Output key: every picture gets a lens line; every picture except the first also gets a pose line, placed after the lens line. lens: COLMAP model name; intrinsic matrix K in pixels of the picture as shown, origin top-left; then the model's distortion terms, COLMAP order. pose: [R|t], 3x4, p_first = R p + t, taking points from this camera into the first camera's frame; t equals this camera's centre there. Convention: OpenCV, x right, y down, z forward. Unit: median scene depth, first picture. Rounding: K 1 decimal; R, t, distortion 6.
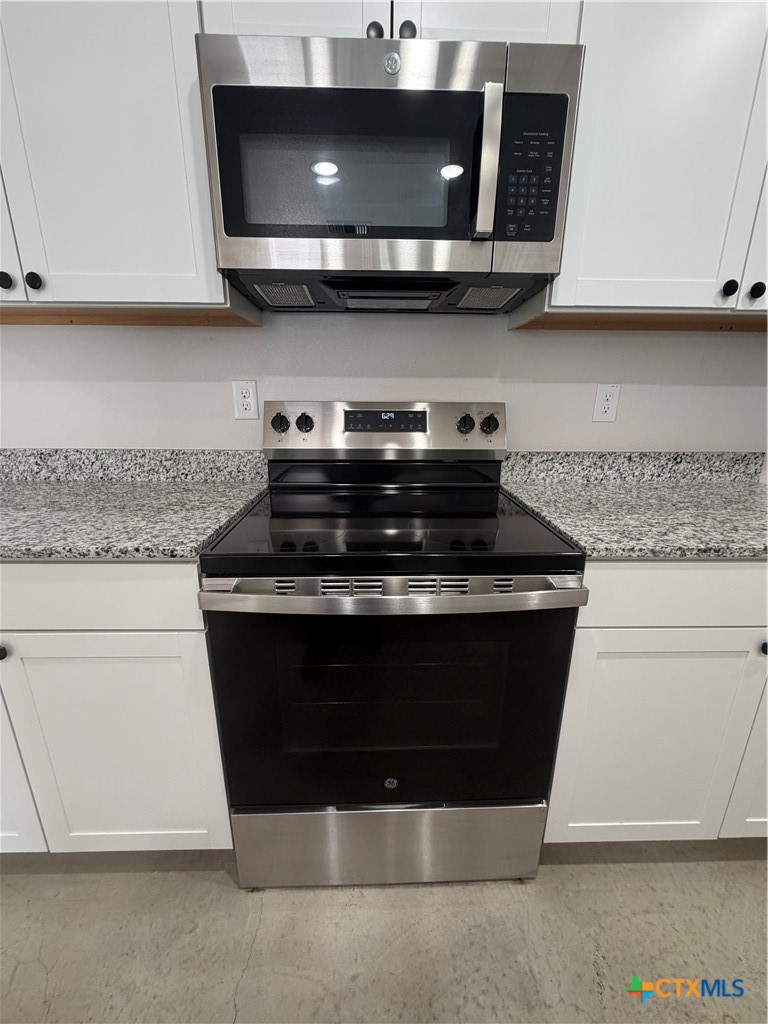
lens RADIAL K [[413.8, 0, 374.7], [0, 413.8, 510.5], [0, 0, 1]] dist [0.002076, 0.000202]
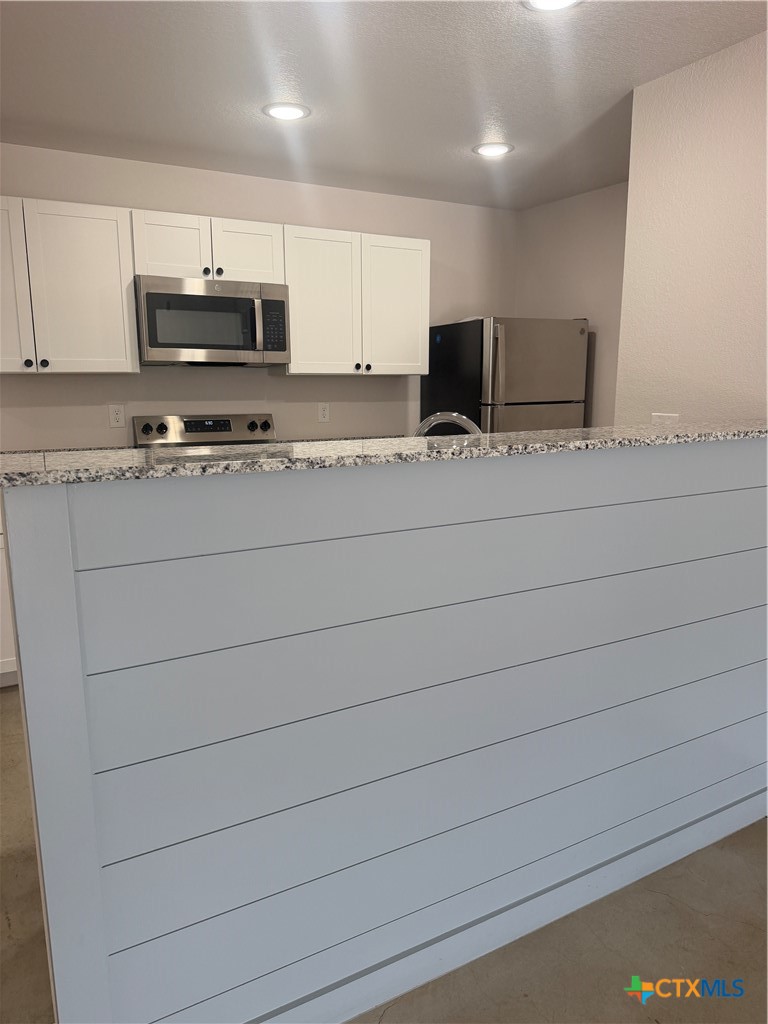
lens RADIAL K [[731.2, 0, 384.0], [0, 731.2, 512.0], [0, 0, 1]] dist [0.057658, -0.001724]
pose [[0.881745, -0.091671, 0.462733, -0.787244], [0.132935, 0.989468, -0.057289, 0.420289], [-0.452607, 0.112027, 0.884645, -2.040276]]
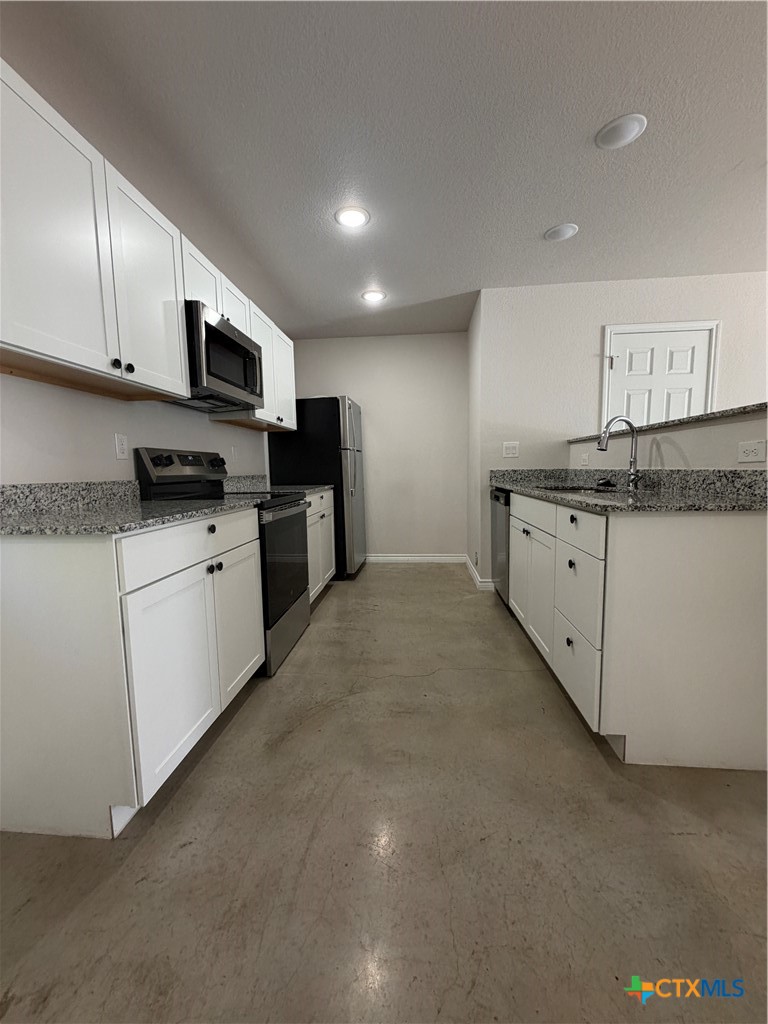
lens RADIAL K [[408.8, 0, 384.0], [0, 408.8, 512.0], [0, 0, 1]] dist [-0.001705, -0.000287]
pose [[0.115866, -0.112136, 0.986915, -1.705845], [0.293226, 0.953185, 0.073878, 0.123464], [-0.948996, 0.280829, 0.143323, -0.027396]]
